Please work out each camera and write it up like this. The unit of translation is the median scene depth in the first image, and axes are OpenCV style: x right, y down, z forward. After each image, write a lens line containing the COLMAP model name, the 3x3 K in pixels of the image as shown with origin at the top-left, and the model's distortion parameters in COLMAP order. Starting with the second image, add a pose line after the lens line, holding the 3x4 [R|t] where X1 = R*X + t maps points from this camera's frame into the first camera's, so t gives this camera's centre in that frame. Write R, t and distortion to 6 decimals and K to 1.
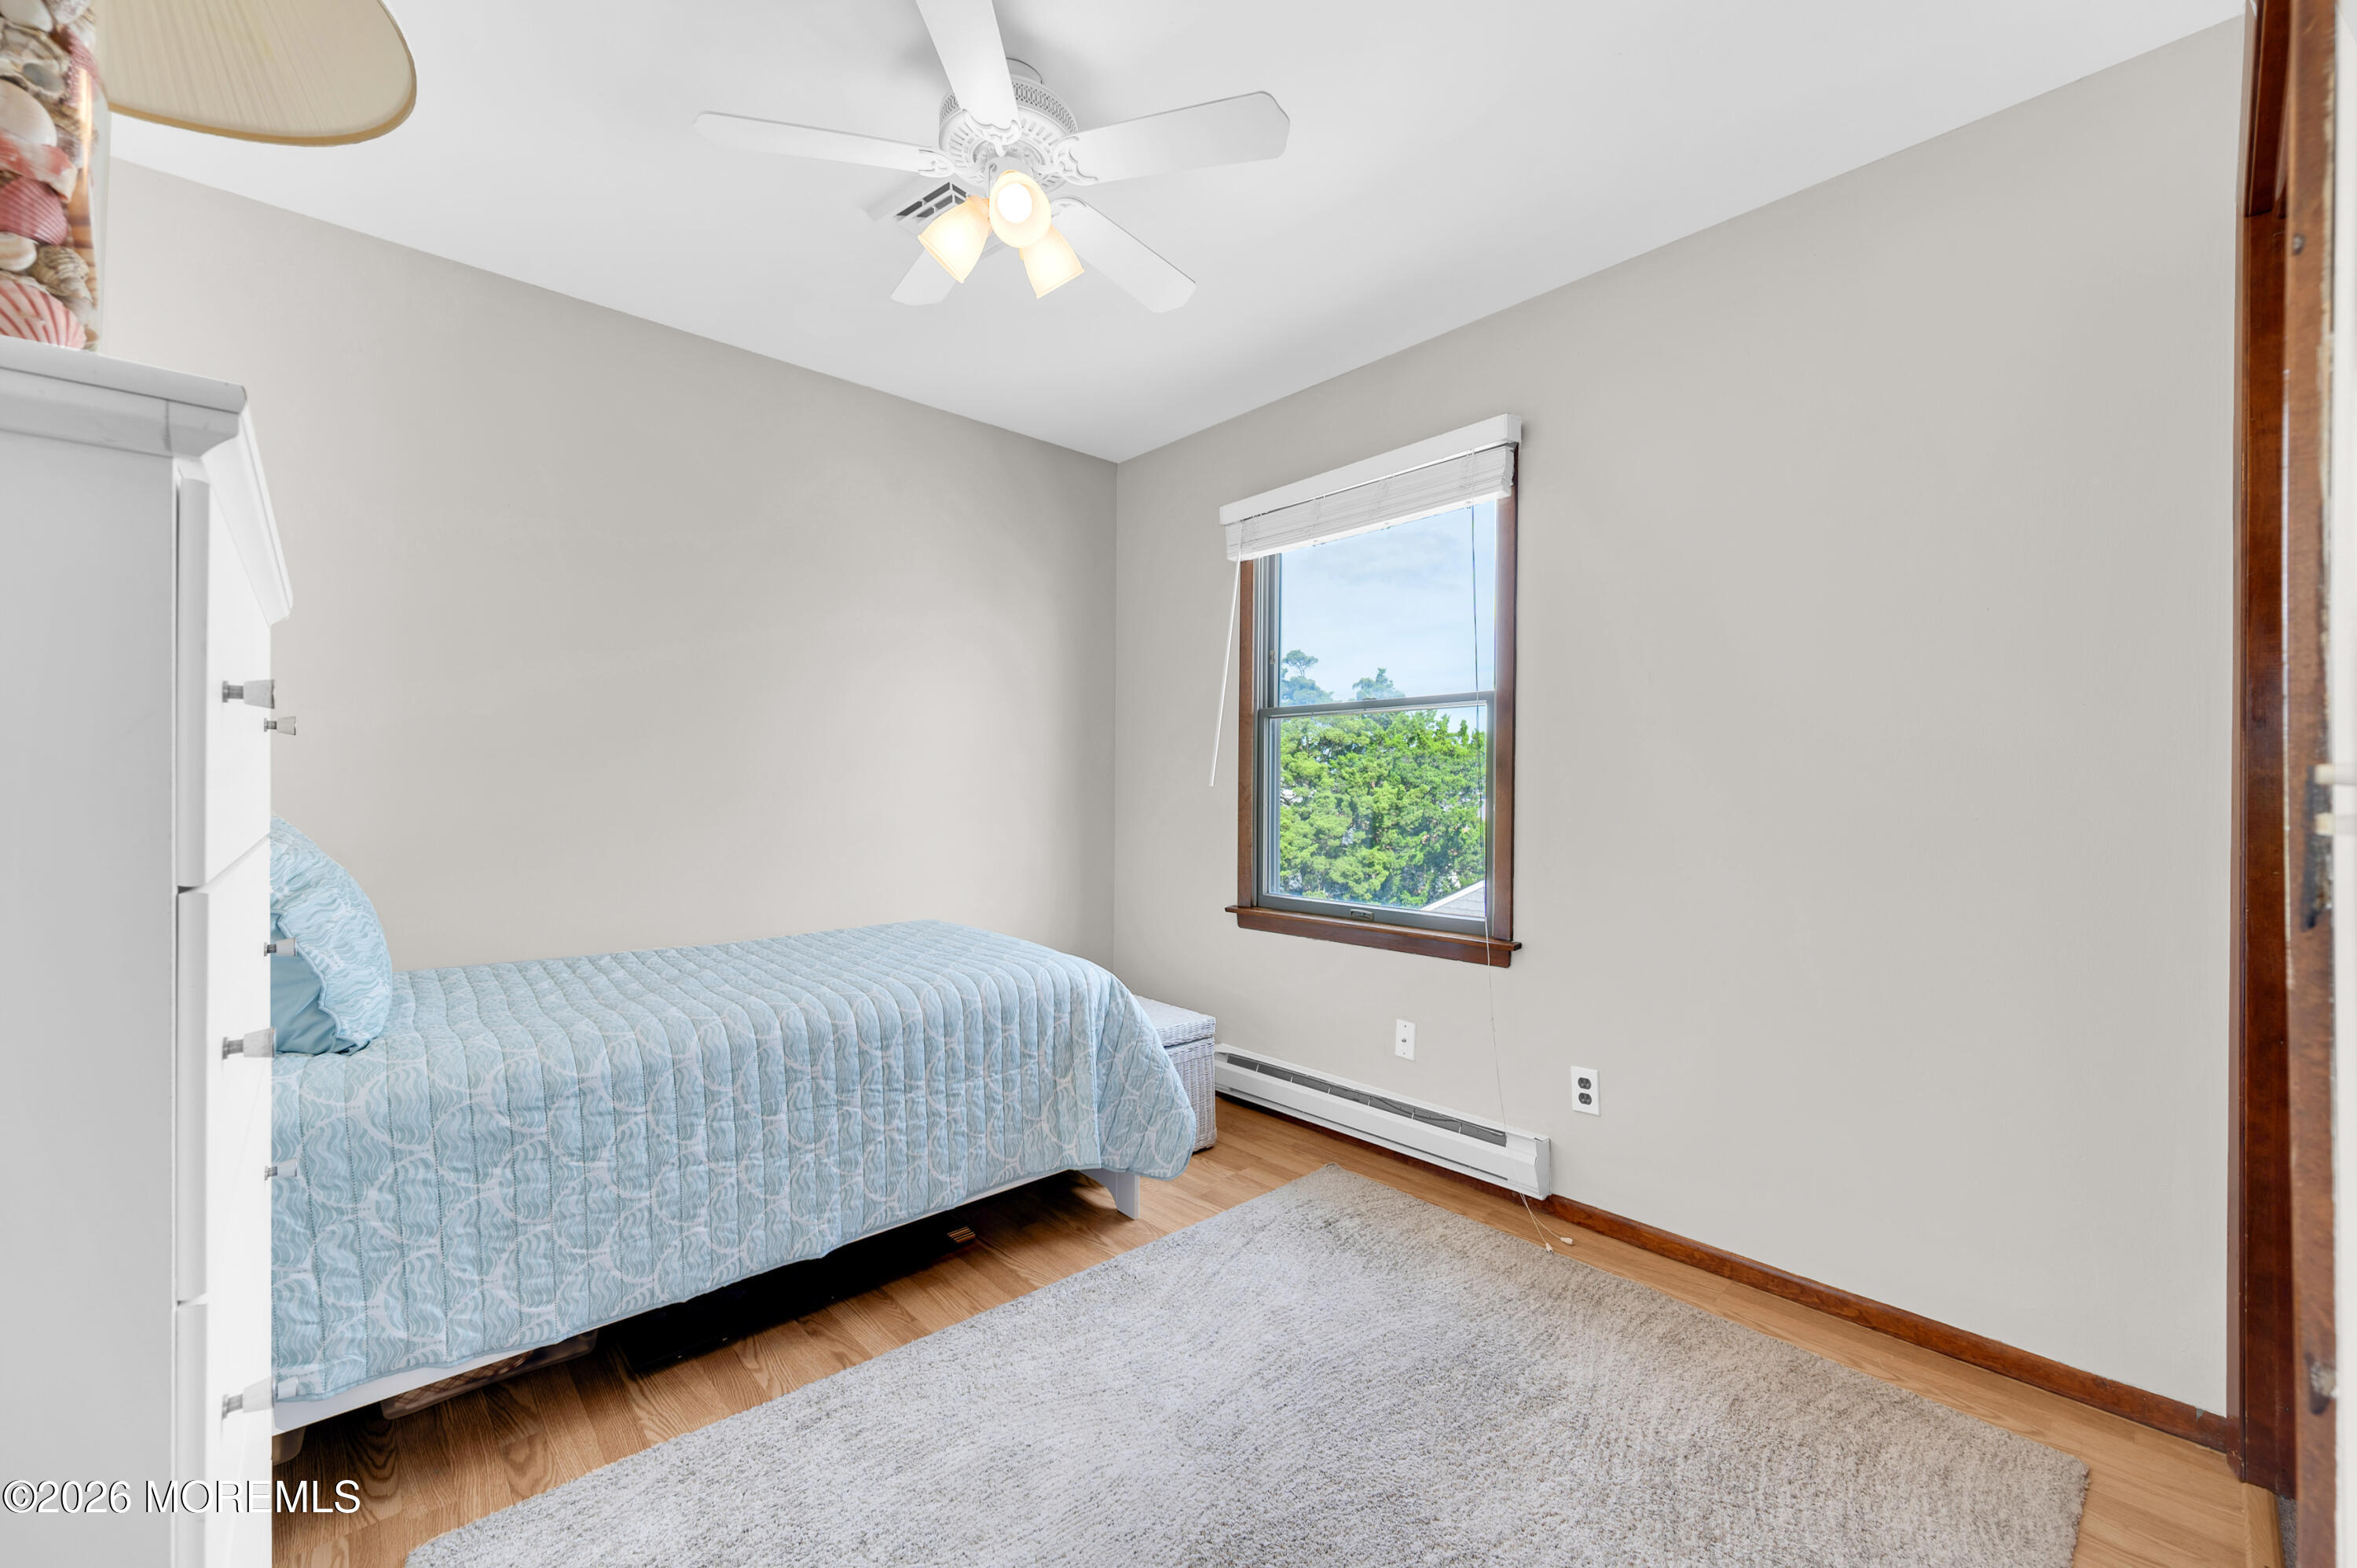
lens RADIAL K [[916.7, 0, 1176.9], [0, 916.7, 784.3], [0, 0, 1]] dist [-0.001750, -0.000042]
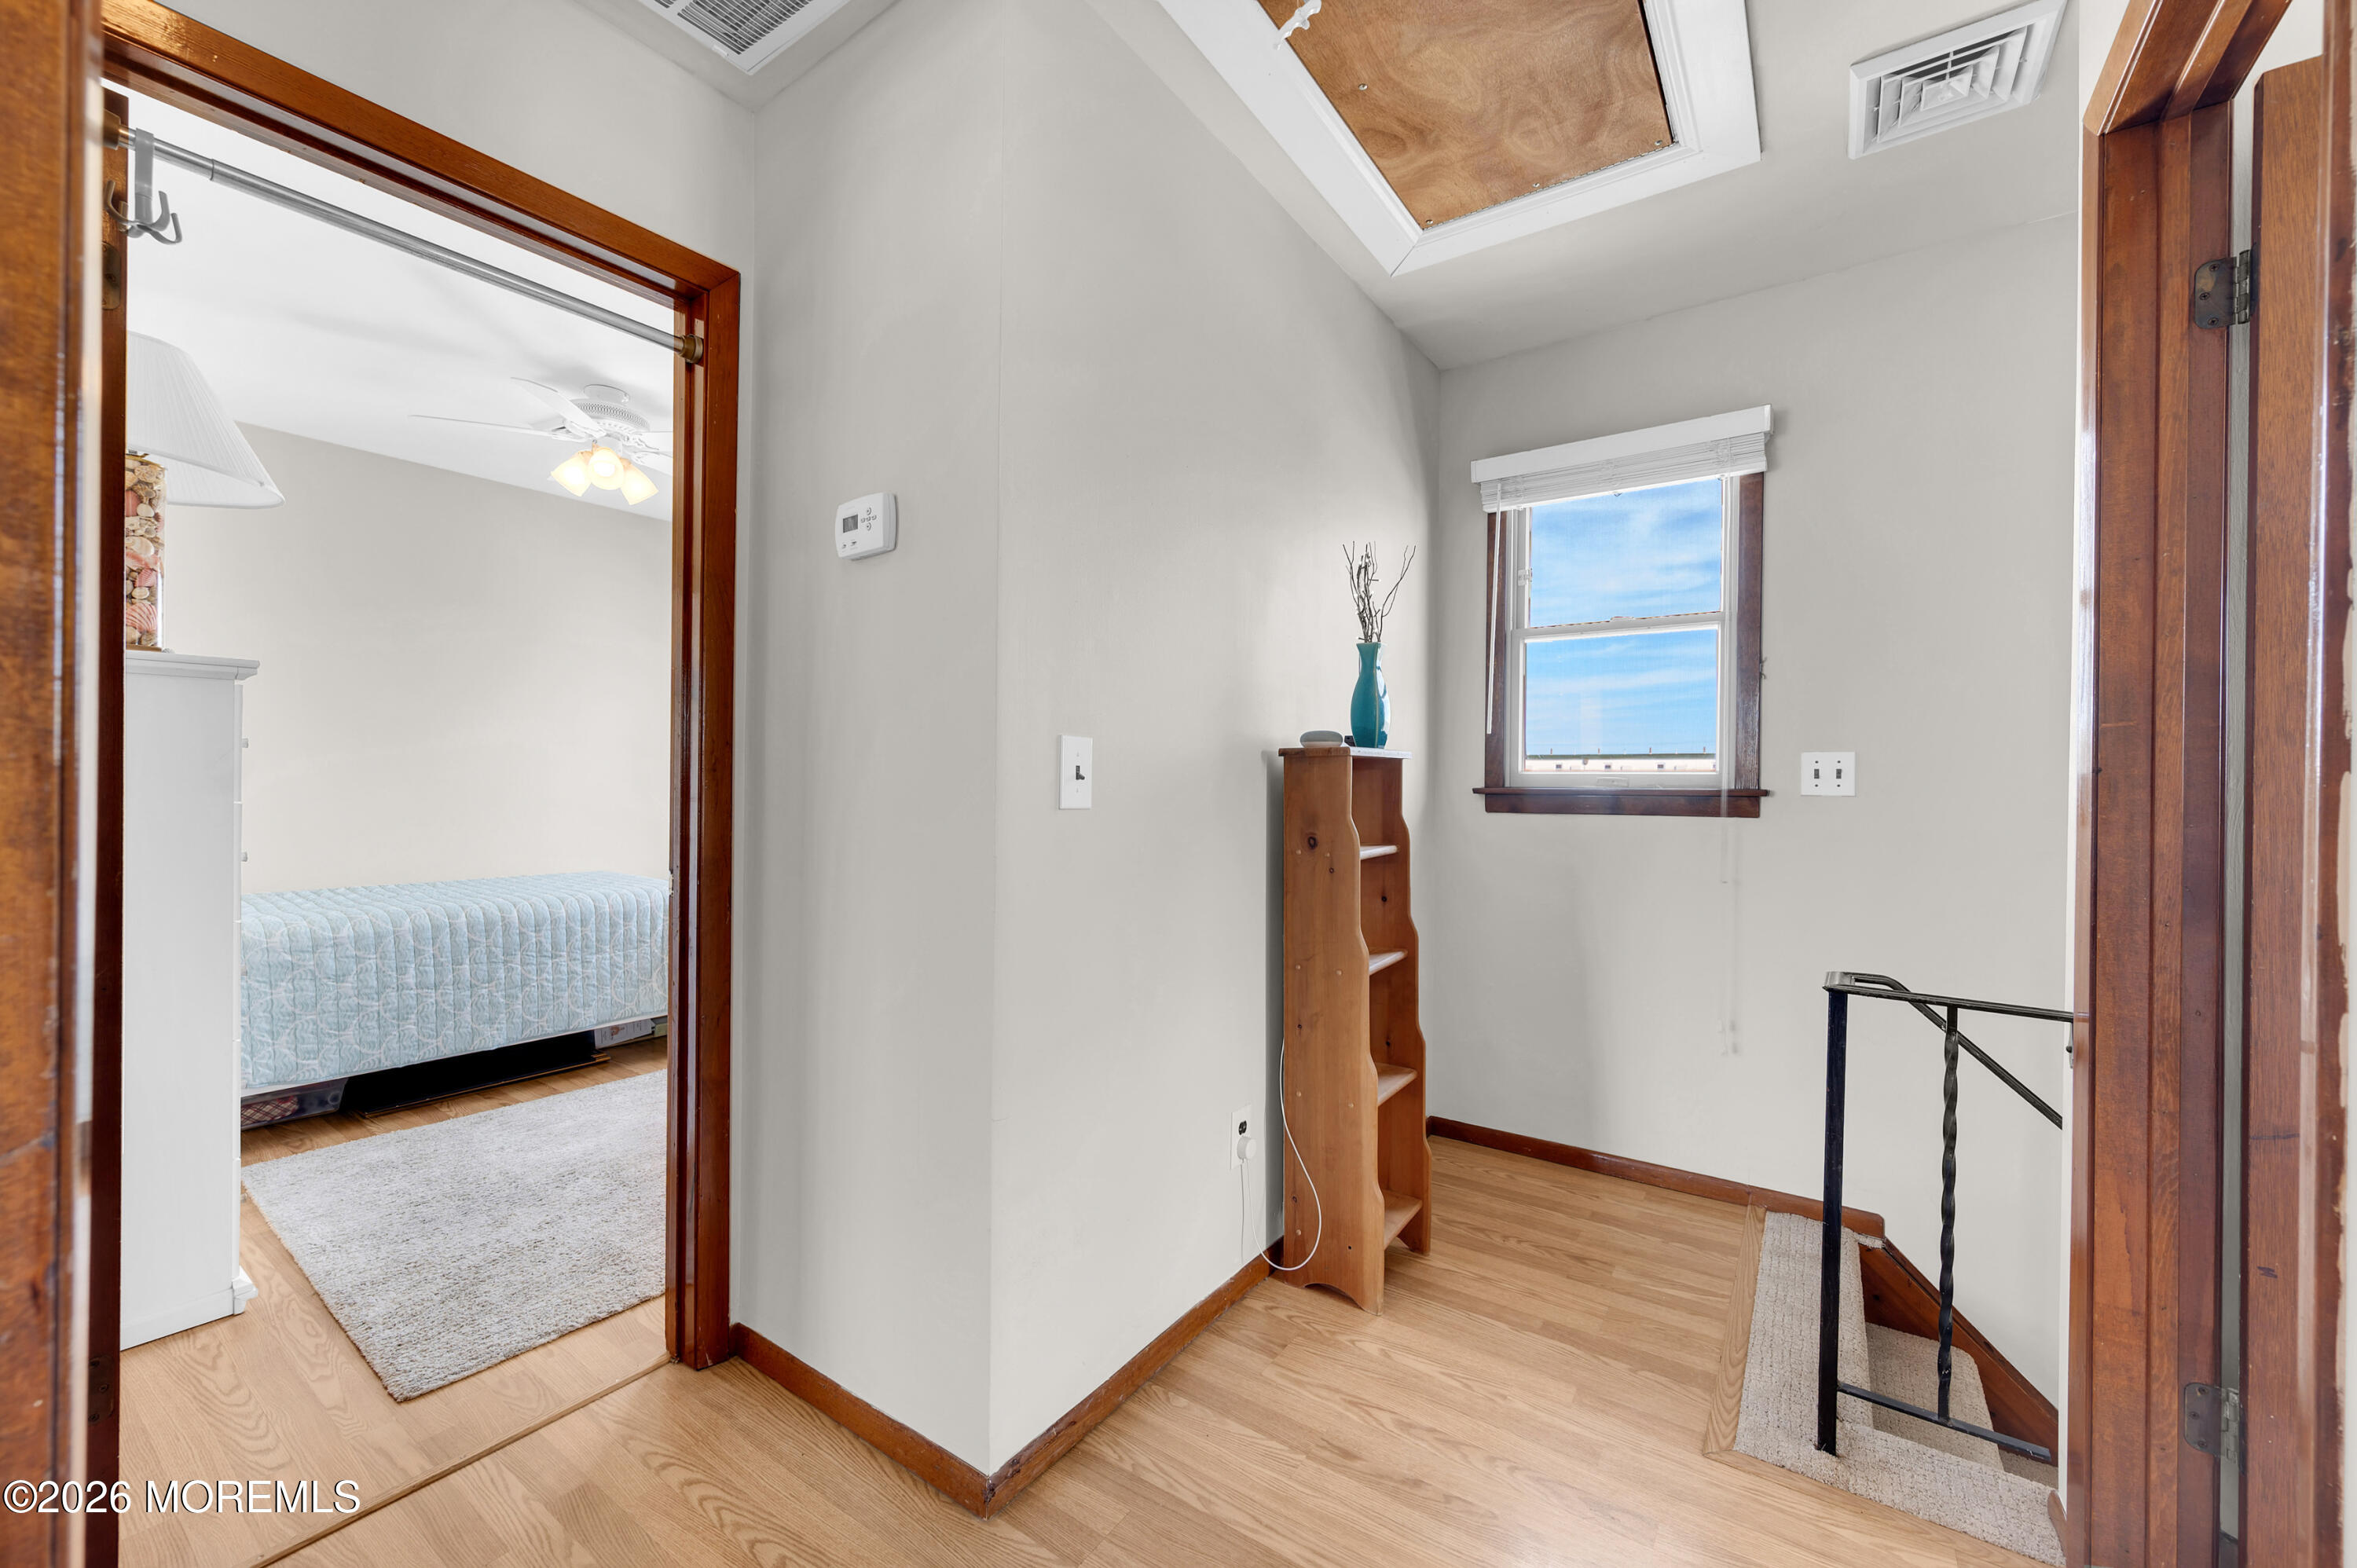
lens RADIAL K [[916.7, 0, 1176.0], [0, 916.7, 782.9], [0, 0, 1]] dist [-0.001750, -0.000042]
pose [[0.979214, 0.002821, 0.202809, 0.546919], [-0.002744, 0.999996, -0.000663, 0.013177], [-0.202810, 0.000093, 0.979218, -0.995575]]
